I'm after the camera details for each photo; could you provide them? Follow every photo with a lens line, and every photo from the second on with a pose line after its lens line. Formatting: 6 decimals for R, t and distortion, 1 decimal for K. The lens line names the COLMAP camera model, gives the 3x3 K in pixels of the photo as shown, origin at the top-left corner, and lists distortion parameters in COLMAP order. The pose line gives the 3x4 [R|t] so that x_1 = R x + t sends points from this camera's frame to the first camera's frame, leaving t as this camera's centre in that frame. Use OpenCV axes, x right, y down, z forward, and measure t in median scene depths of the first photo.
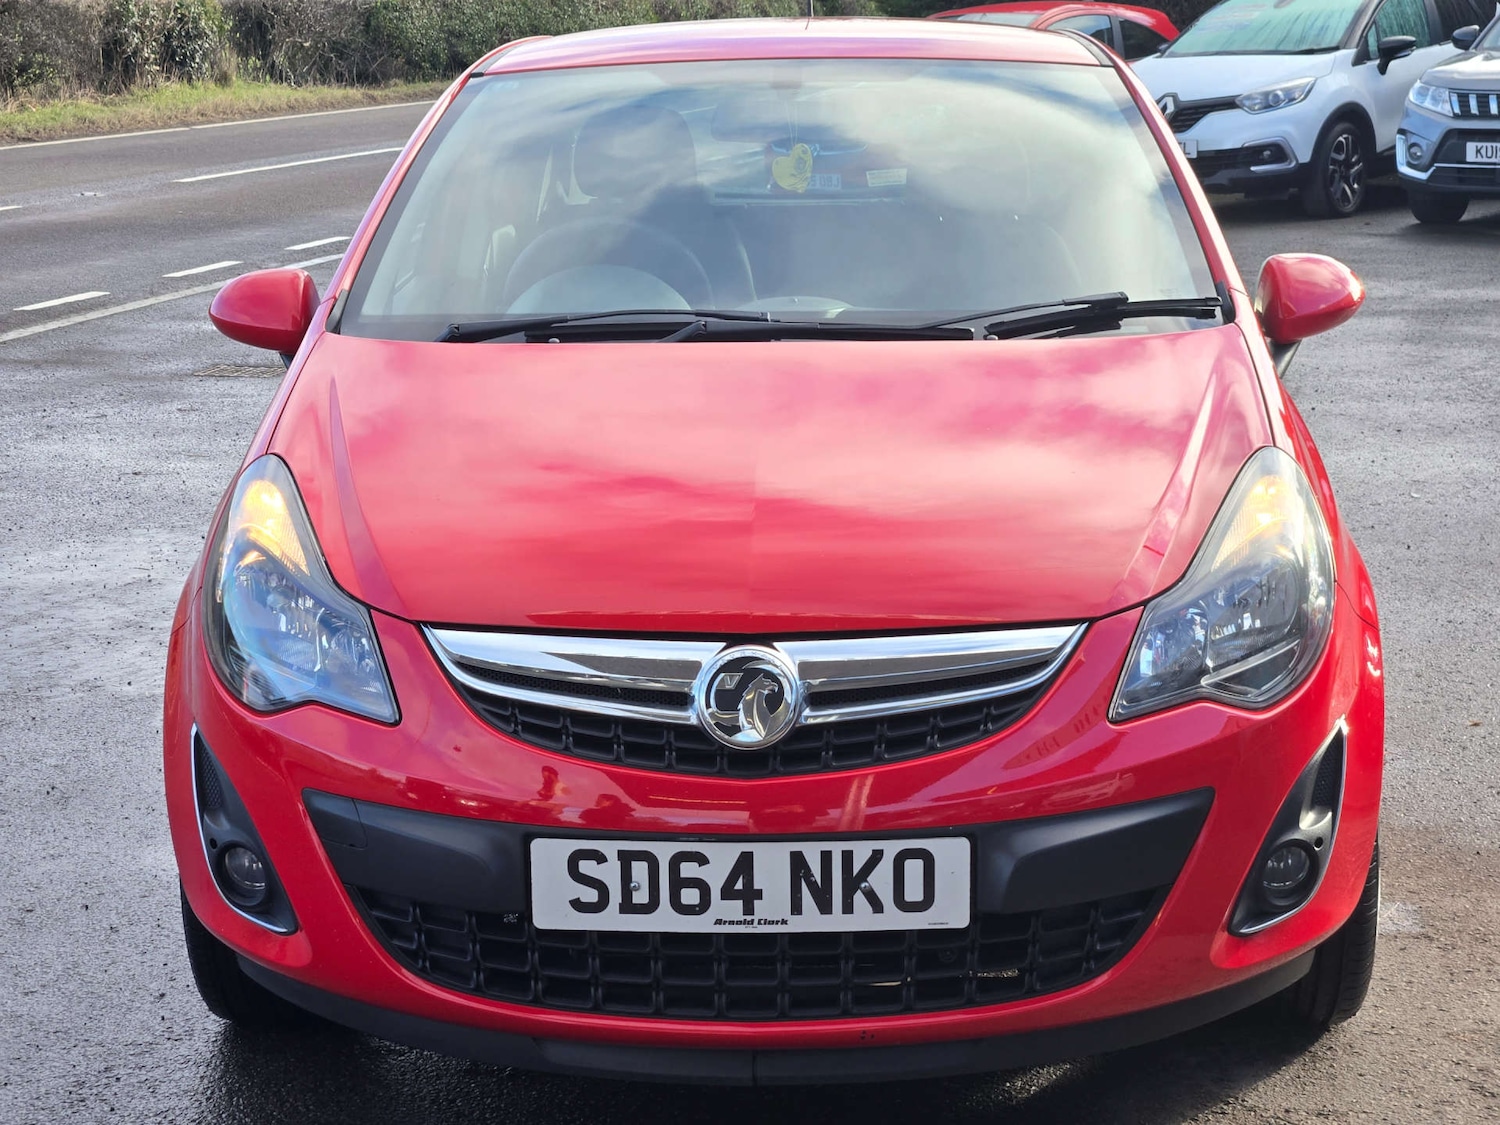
lens RADIAL K [[2888.6, 0, 728.5], [0, 2888.6, 561.4], [0, 0, 1]] dist [-0.015473, 0.888980]
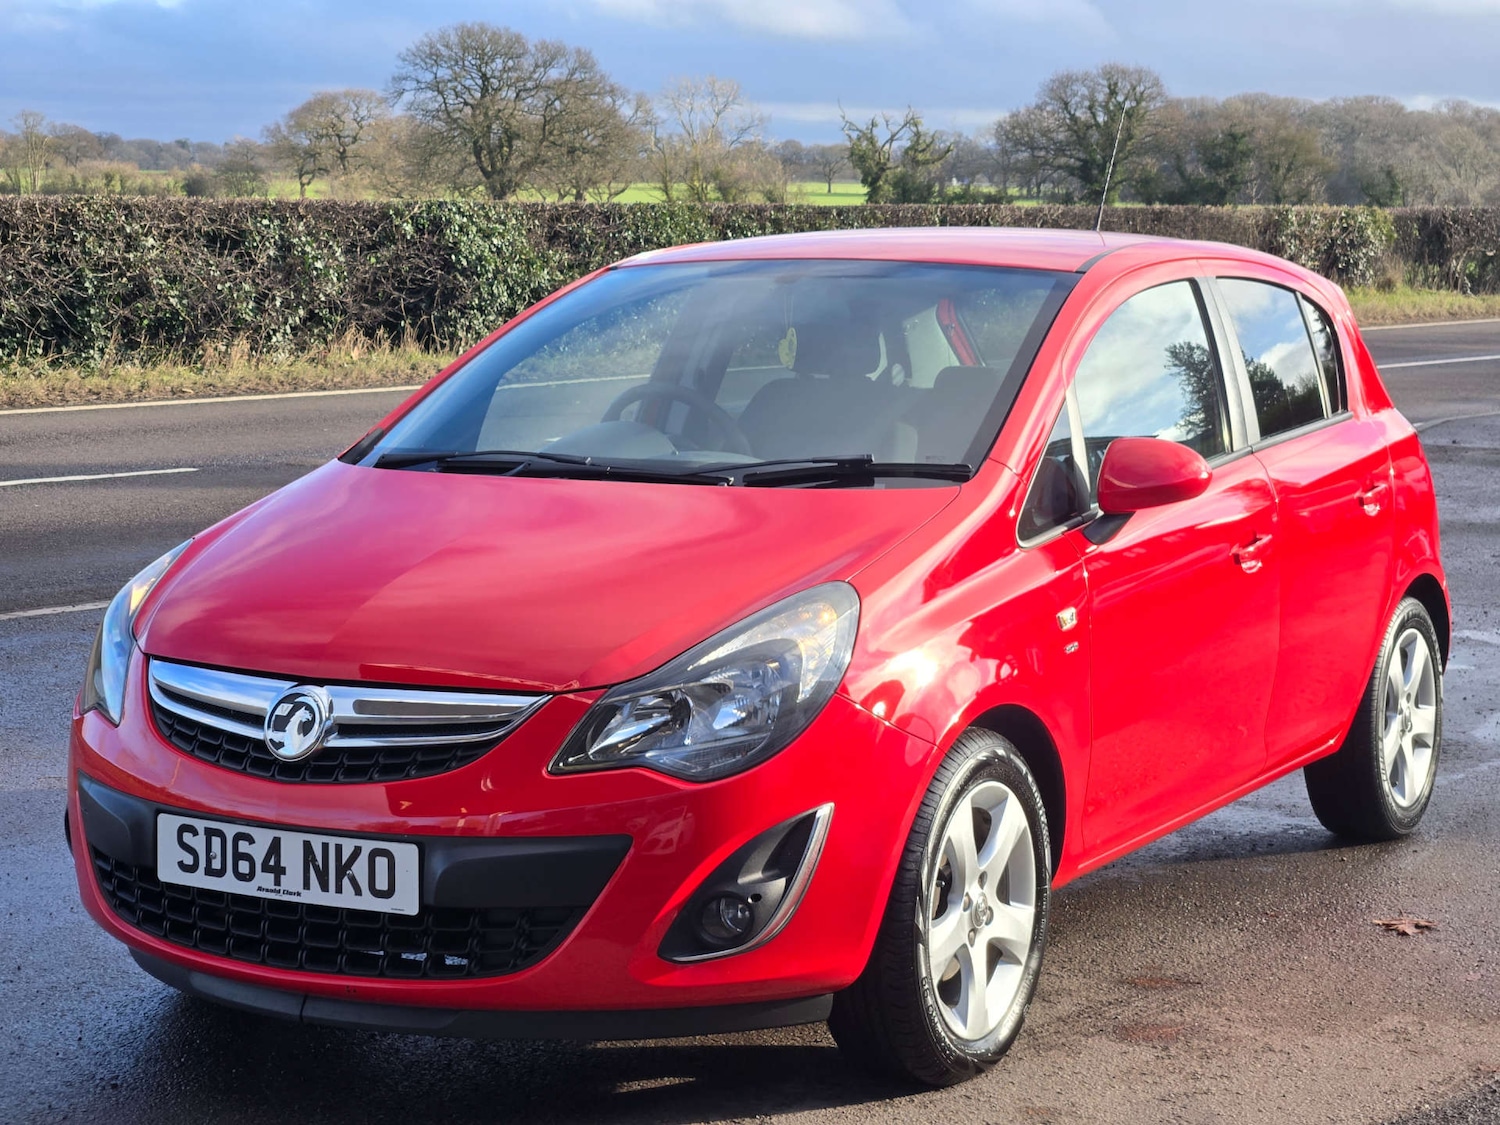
lens RADIAL K [[2888.6, 0, 728.5], [0, 2888.6, 561.4], [0, 0, 1]] dist [-0.015473, 0.888980]
pose [[0.891583, 0.065546, -0.448089, 0.780460], [-0.096820, 0.994181, -0.047219, 0.016324], [0.442387, 0.085484, 0.892741, -0.112486]]
